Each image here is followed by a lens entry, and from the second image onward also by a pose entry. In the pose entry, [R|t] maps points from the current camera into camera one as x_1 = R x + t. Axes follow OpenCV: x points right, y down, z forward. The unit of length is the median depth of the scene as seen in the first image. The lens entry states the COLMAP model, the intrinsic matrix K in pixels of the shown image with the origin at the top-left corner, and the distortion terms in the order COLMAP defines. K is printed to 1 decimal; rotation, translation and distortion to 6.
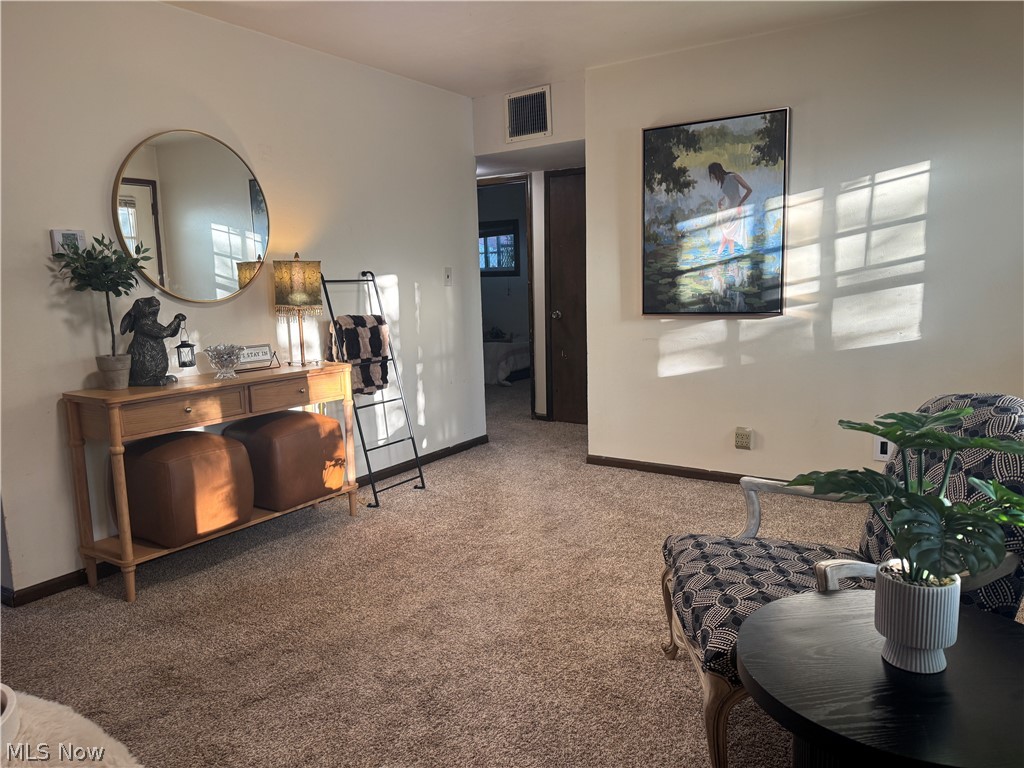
lens RADIAL K [[726.9, 0, 513.9], [0, 726.9, 388.1], [0, 0, 1]] dist [0.083614, -0.107648]
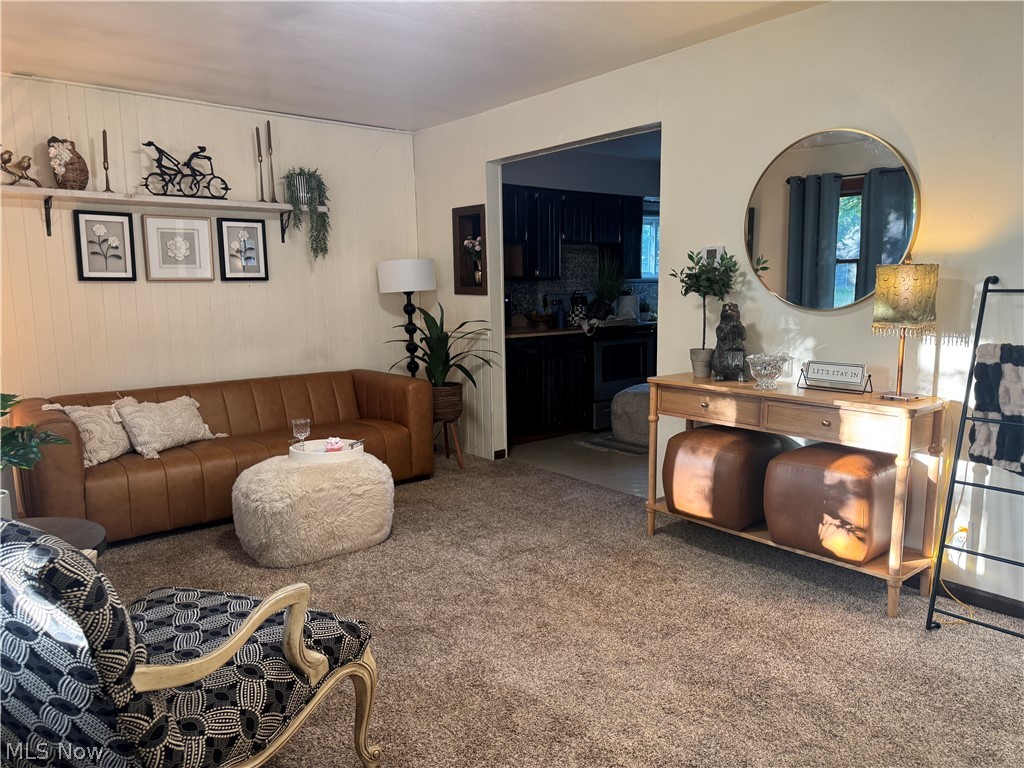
lens RADIAL K [[726.9, 0, 513.9], [0, 726.9, 388.1], [0, 0, 1]] dist [0.083614, -0.107648]
pose [[-0.310719, 0.154883, -0.937798, 0.620603], [-0.121025, 0.972157, 0.200657, -0.165689], [0.942765, 0.175845, -0.283323, 0.927712]]
